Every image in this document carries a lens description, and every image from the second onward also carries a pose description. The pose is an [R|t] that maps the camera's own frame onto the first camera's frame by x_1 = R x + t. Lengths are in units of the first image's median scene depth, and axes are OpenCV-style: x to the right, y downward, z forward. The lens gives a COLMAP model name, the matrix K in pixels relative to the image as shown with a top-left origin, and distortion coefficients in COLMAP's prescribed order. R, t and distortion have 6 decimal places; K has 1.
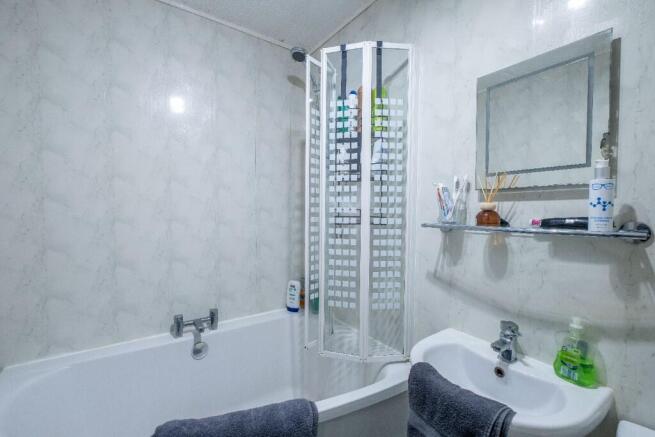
lens RADIAL K [[288.3, 0, 323.8], [0, 288.3, 217.8], [0, 0, 1]] dist [-0.004383, -0.000275]
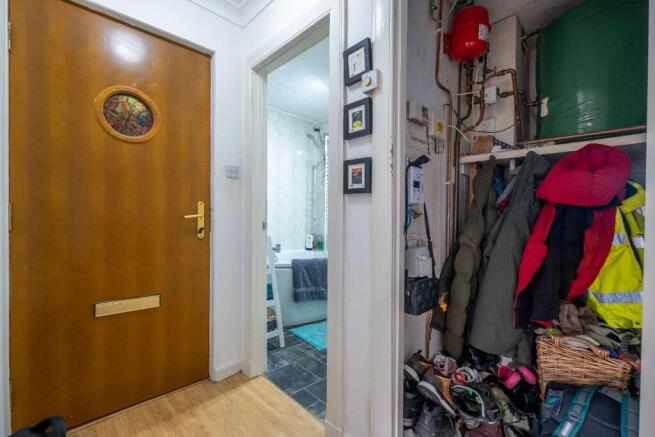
lens RADIAL K [[288.3, 0, 323.3], [0, 288.3, 219.8], [0, 0, 1]] dist [-0.004383, -0.000275]
pose [[0.985767, 0.003888, 0.168073, -0.529557], [-0.000048, 0.999739, -0.022843, 0.239206], [-0.168118, 0.022510, 0.985510, -1.523200]]
